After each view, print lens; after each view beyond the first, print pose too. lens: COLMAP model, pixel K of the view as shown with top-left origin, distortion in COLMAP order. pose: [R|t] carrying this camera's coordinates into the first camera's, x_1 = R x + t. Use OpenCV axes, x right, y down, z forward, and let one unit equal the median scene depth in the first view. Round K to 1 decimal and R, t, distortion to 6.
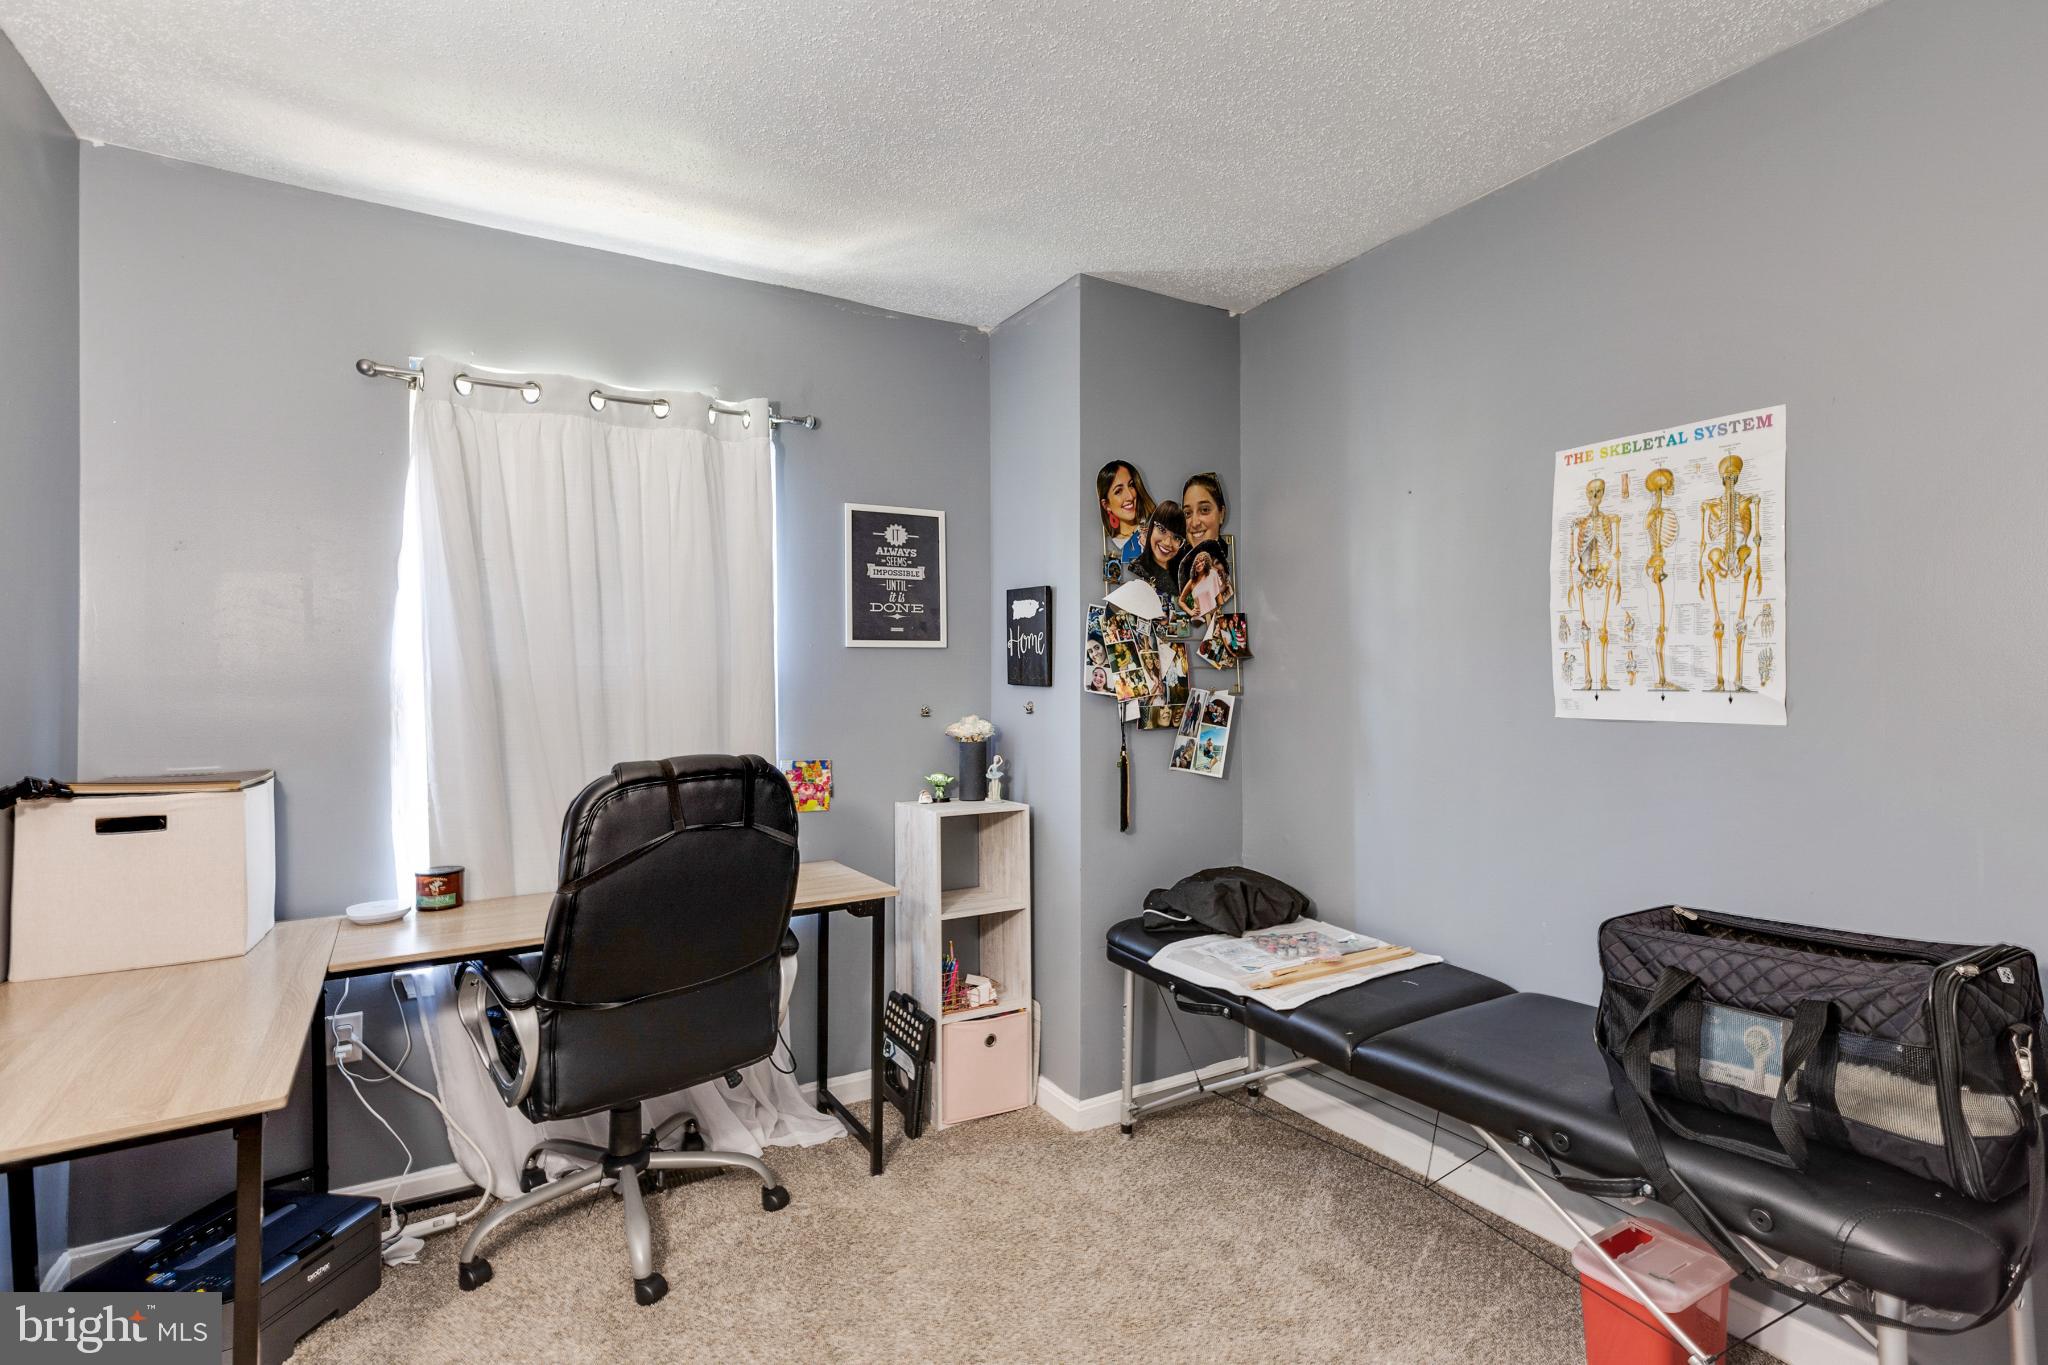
lens RADIAL K [[981.5, 0, 1028.7], [0, 981.5, 692.0], [0, 0, 1]] dist [-0.002848, -0.000409]
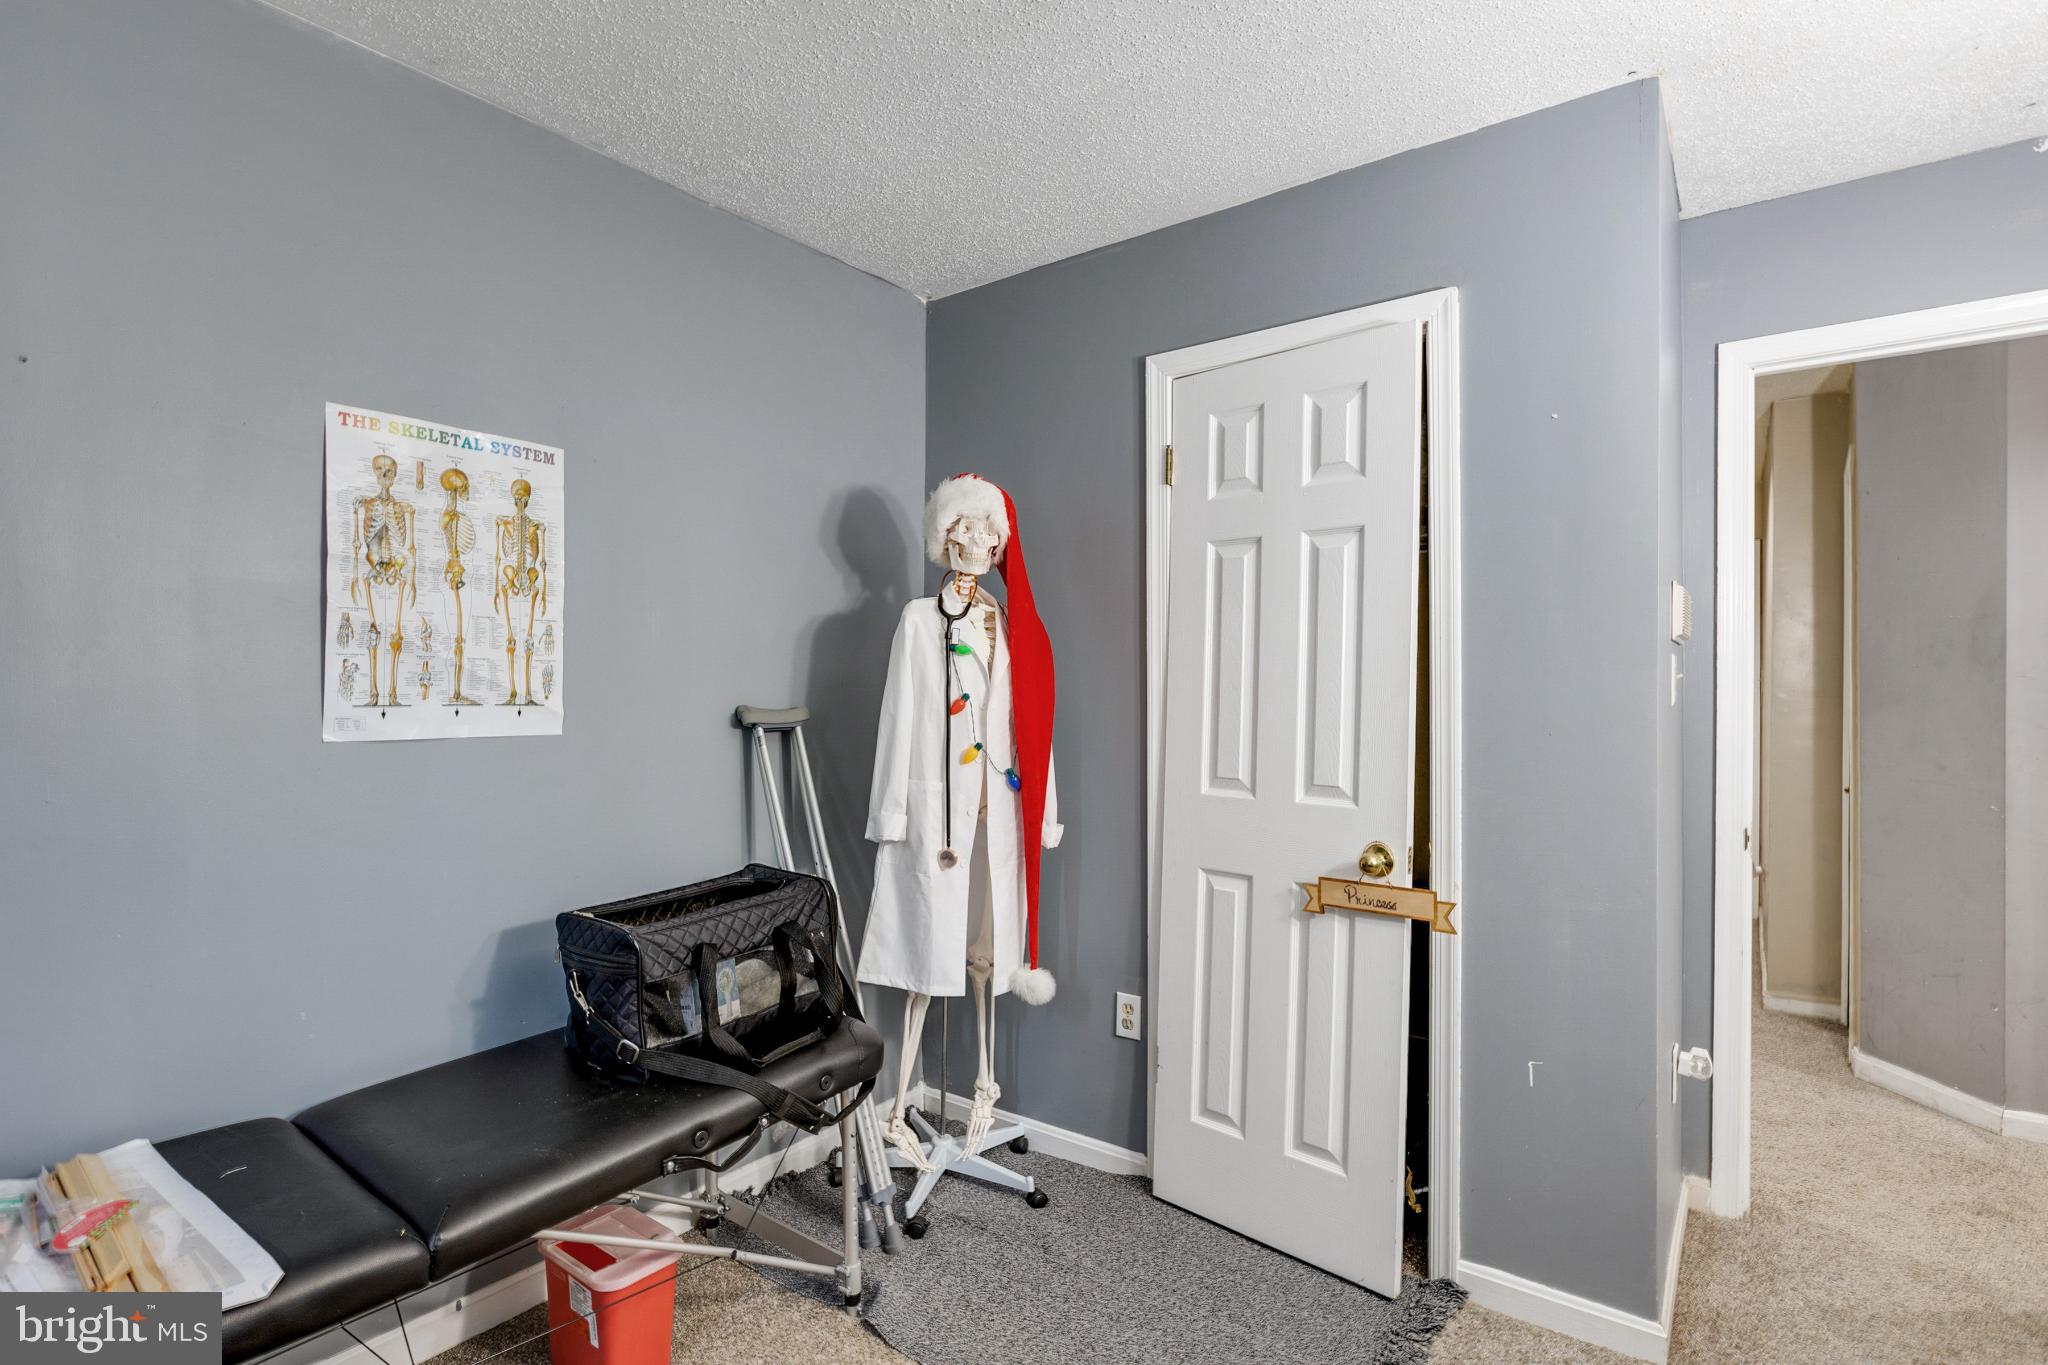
lens RADIAL K [[981.5, 0, 1028.7], [0, 981.5, 692.0], [0, 0, 1]] dist [-0.002848, -0.000409]
pose [[-0.385103, 0.000486, 0.922873, -0.435275], [0.011055, 0.999931, 0.004086, -0.011866], [-0.922807, 0.011776, -0.385082, 0.860782]]
